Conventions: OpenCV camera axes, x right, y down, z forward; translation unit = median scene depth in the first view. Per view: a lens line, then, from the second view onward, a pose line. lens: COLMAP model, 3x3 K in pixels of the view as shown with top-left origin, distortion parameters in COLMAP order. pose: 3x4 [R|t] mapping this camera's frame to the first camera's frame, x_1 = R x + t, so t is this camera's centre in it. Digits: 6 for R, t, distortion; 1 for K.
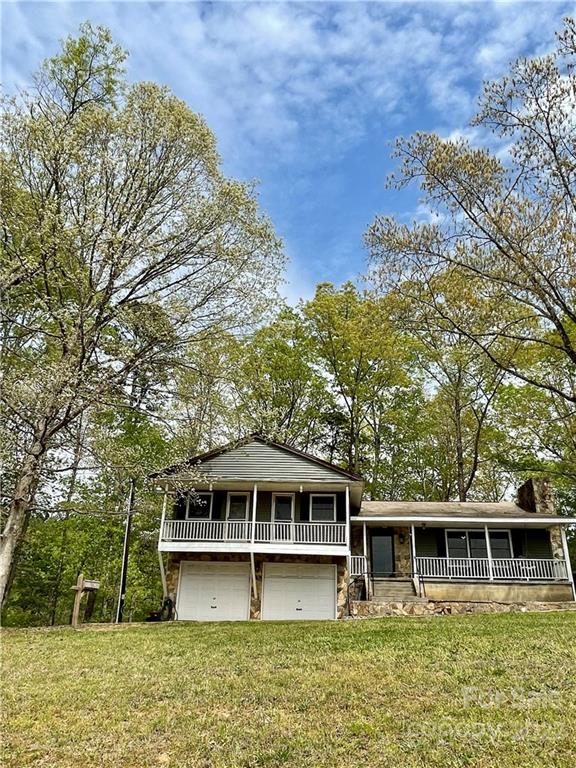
lens RADIAL K [[563.9, 0, 291.3], [0, 563.9, 383.4], [0, 0, 1]] dist [0.006852, -0.001915]
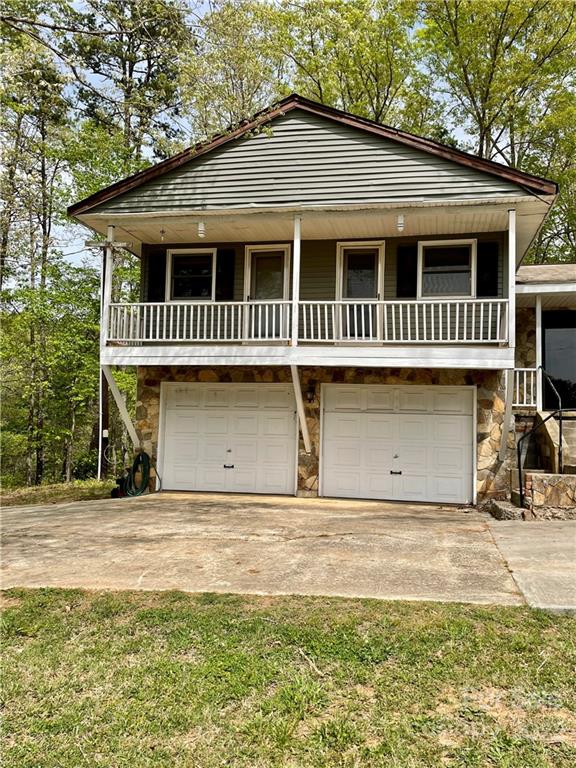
lens RADIAL K [[629.3, 0, 290.8], [0, 629.3, 380.8], [0, 0, 1]] dist [0.092775, -0.061870]
pose [[0.991064, -0.012099, -0.132834, -0.002859], [0.054142, 0.946635, 0.317727, 0.140543], [0.121901, -0.322080, 0.938832, 0.487053]]
